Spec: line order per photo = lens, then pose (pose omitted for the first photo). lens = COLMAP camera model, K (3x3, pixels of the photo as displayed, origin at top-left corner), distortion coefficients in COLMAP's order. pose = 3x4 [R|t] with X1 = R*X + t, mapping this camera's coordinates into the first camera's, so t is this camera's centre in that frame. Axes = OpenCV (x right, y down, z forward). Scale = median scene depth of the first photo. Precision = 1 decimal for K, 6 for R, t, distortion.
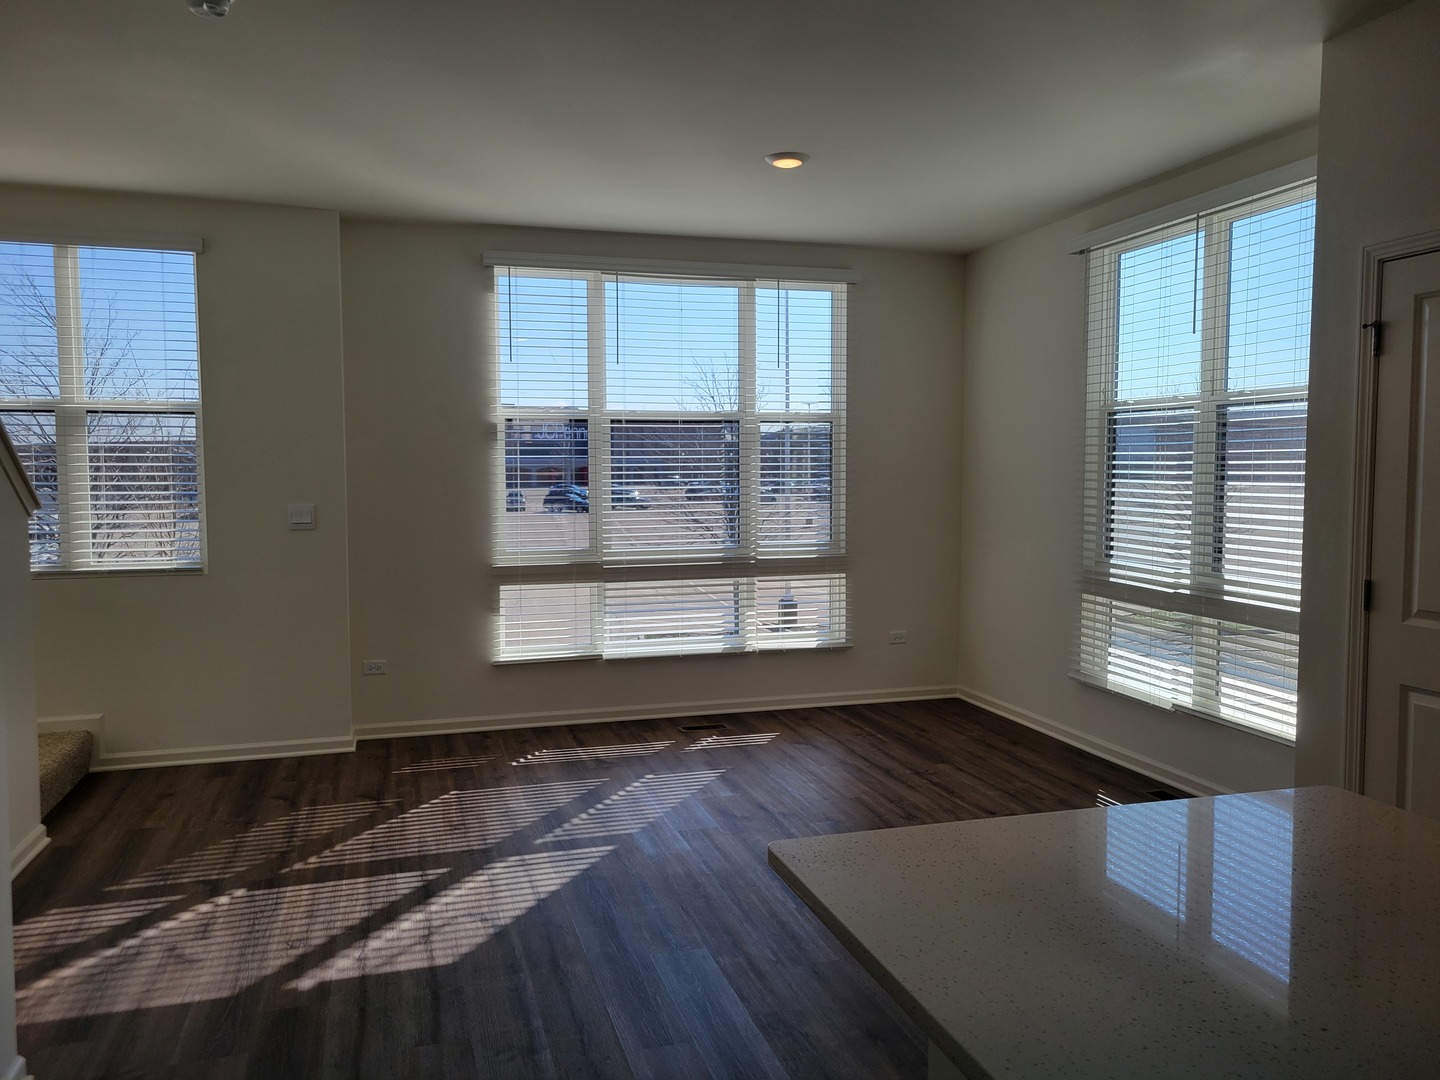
lens RADIAL K [[1071.0, 0, 712.7], [0, 1071.0, 521.5], [0, 0, 1]] dist [0.043613, -0.001389]
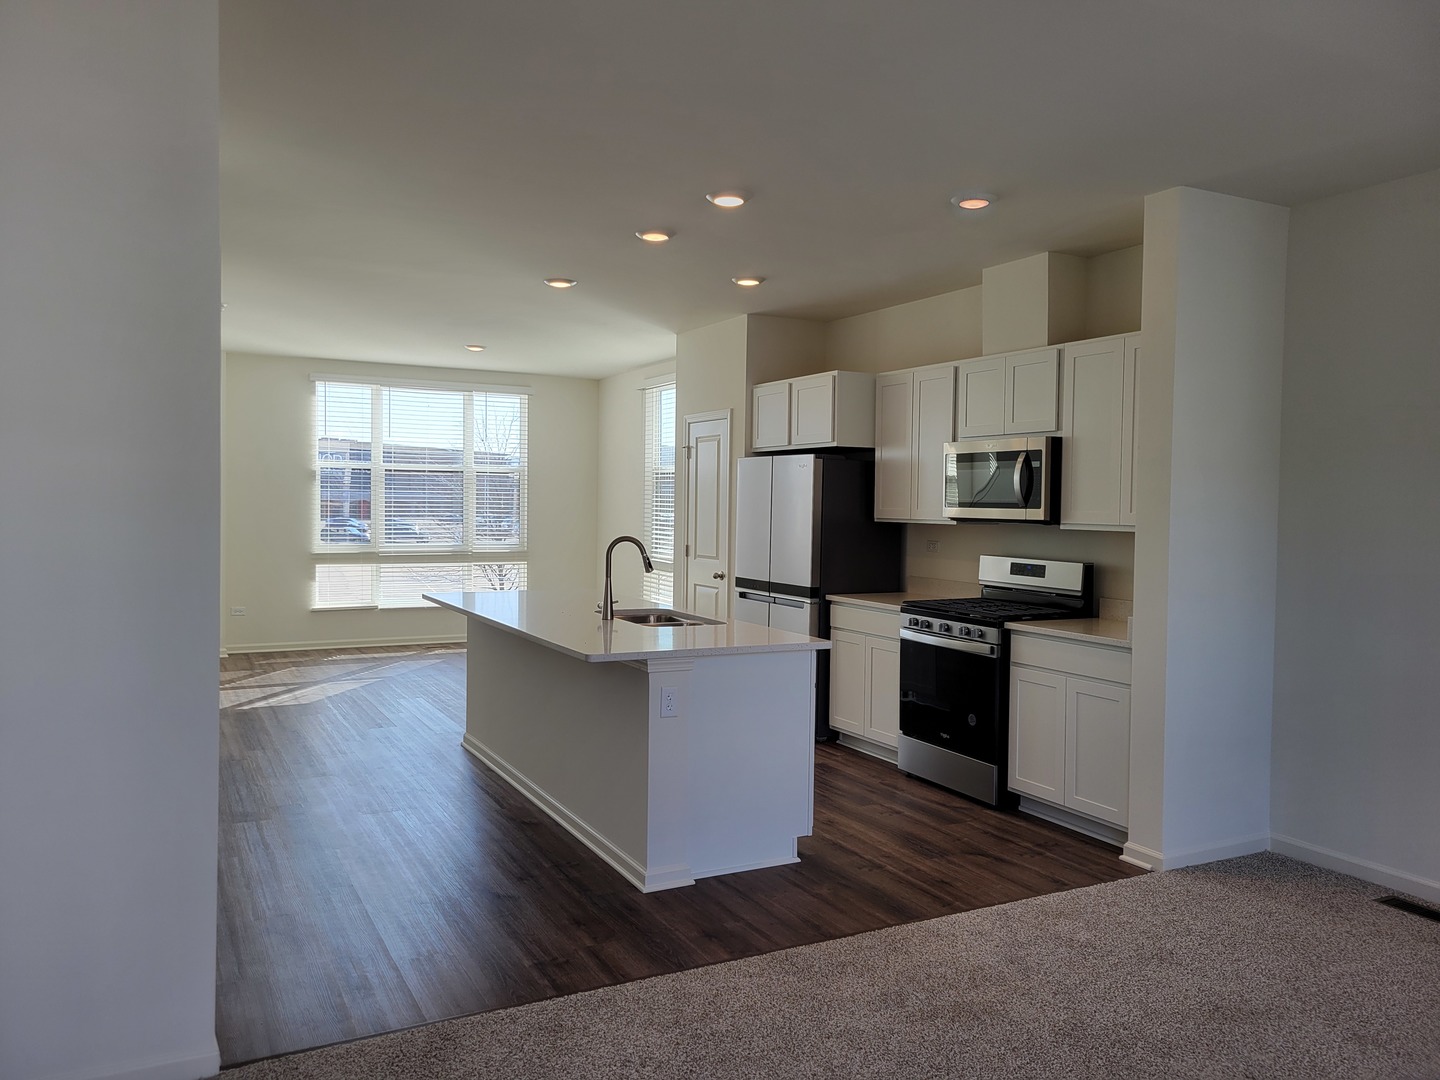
lens RADIAL K [[1094.7, 0, 720.0], [0, 1094.7, 540.0], [0, 0, 1]] dist [0.039142, -0.001497]
pose [[0.980848, 0.011169, 0.194455, 0.115889], [-0.007350, 0.999766, -0.020350, 0.064006], [-0.194636, 0.018531, 0.980700, -1.060056]]
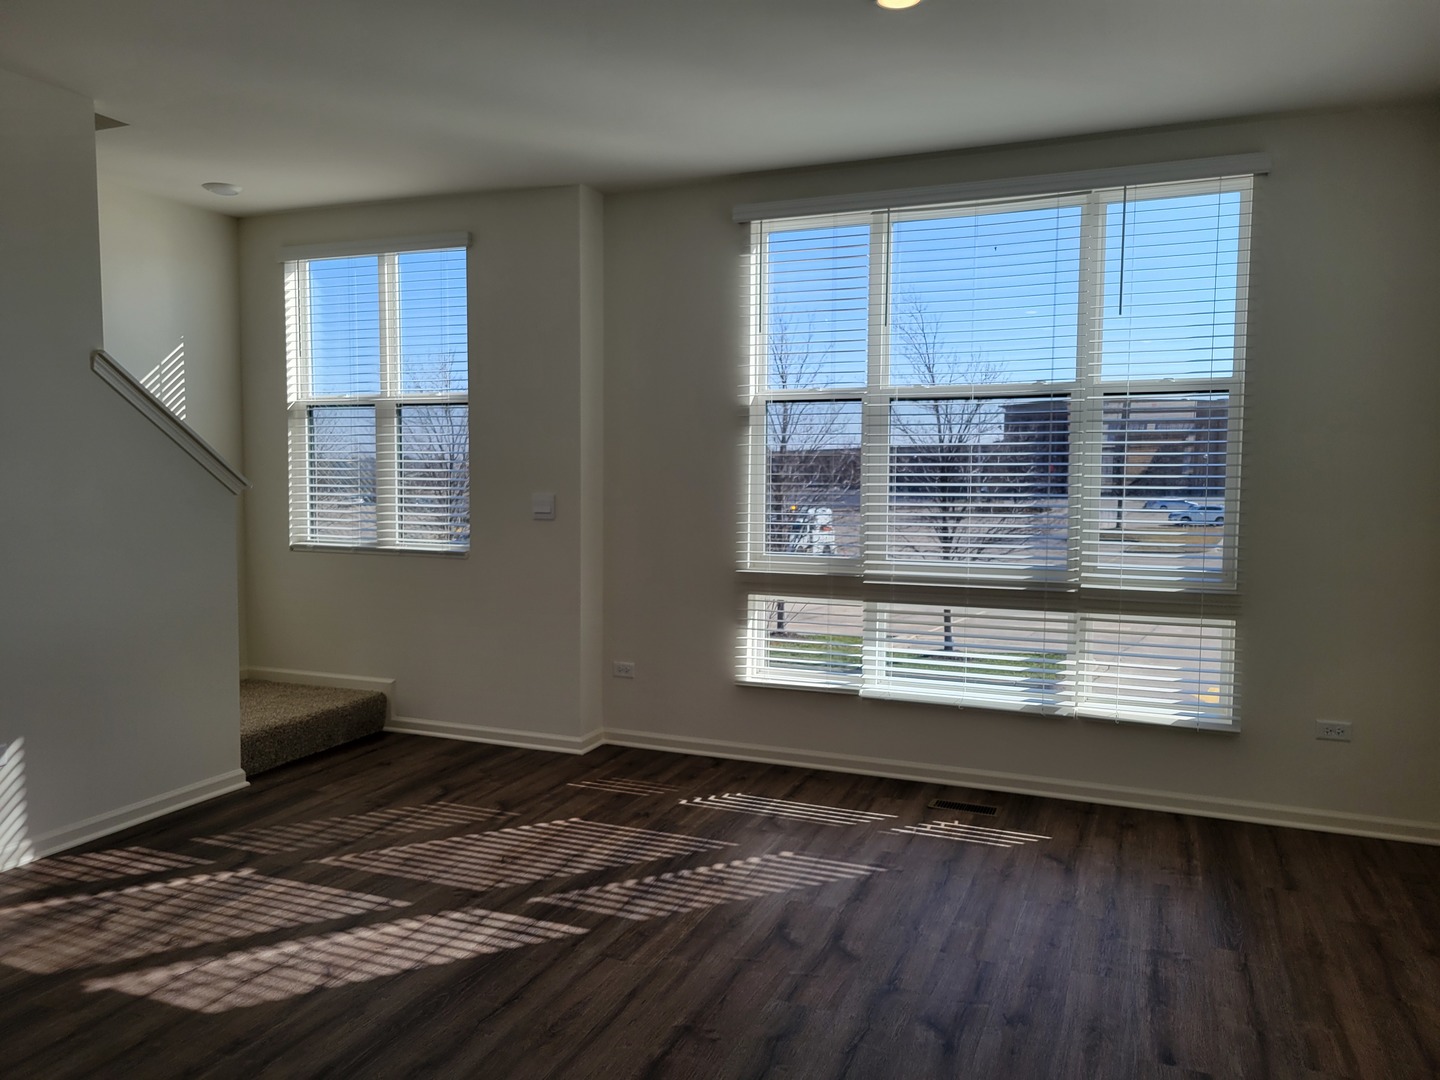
lens RADIAL K [[1085.9, 0, 720.9], [0, 1085.9, 526.6], [0, 0, 1]] dist [0.041685, -0.004734]
pose [[0.773817, 0.041592, -0.632043, 0.410573], [-0.041904, 0.999017, 0.014437, -0.007398], [0.632022, 0.015314, 0.774799, 0.378375]]
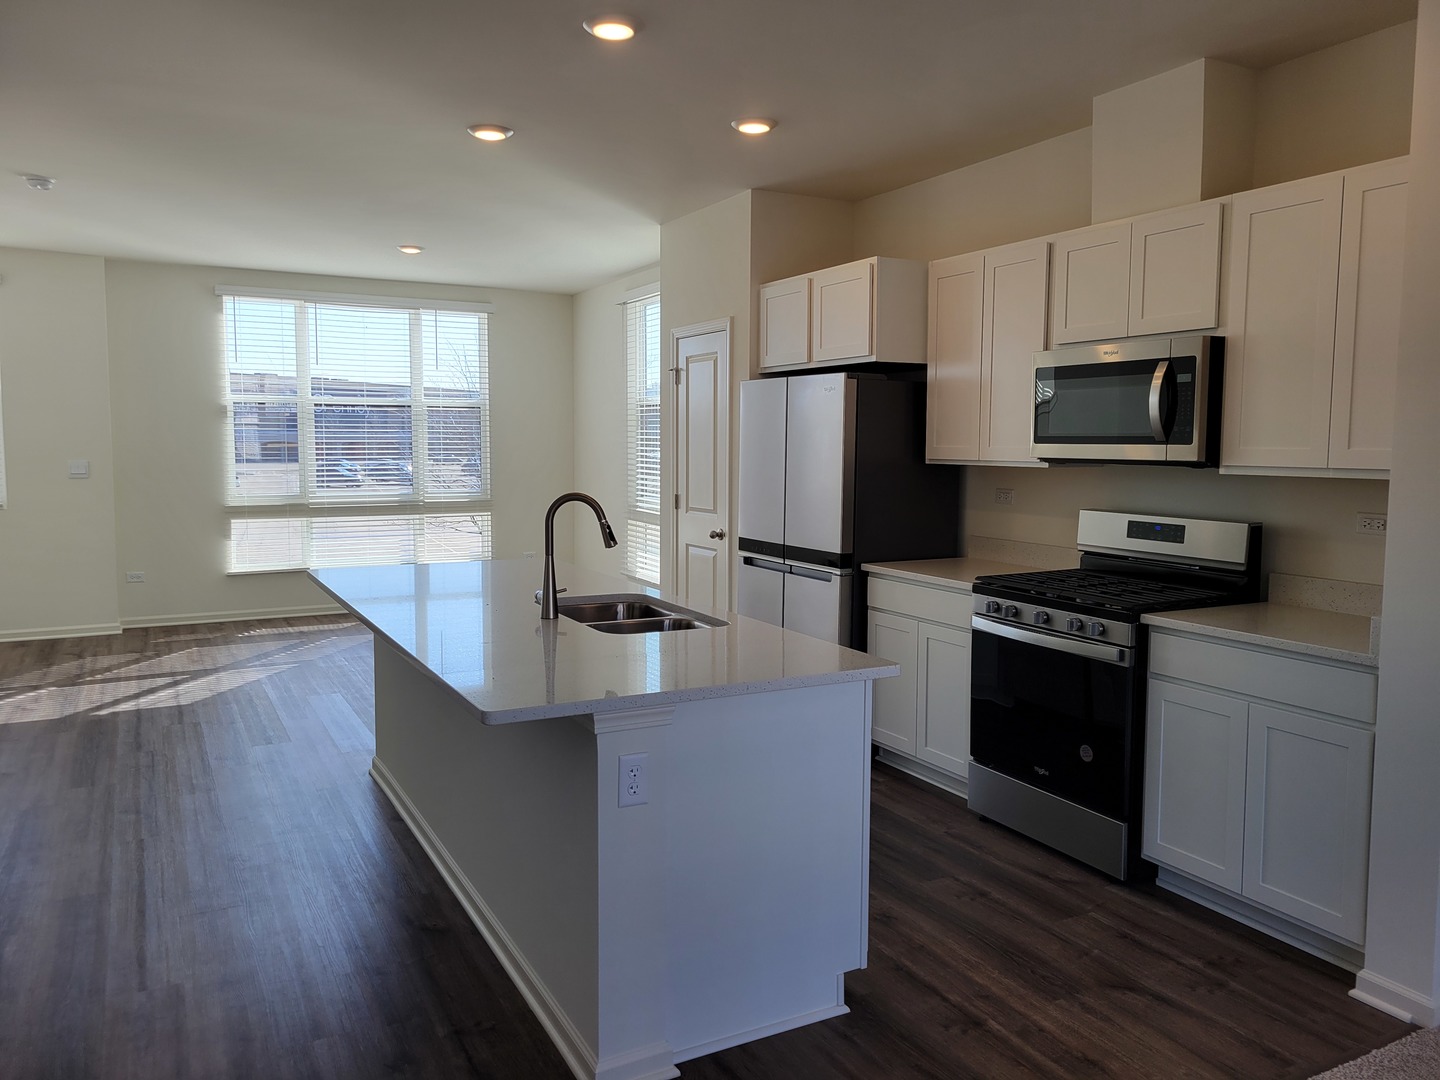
lens RADIAL K [[1085.9, 0, 720.9], [0, 1085.9, 526.6], [0, 0, 1]] dist [0.041685, -0.004734]
pose [[0.980702, -0.006855, 0.195388, 0.192395], [0.002067, 0.999693, 0.024697, 0.043162], [-0.195497, -0.023817, 0.980415, -0.684025]]
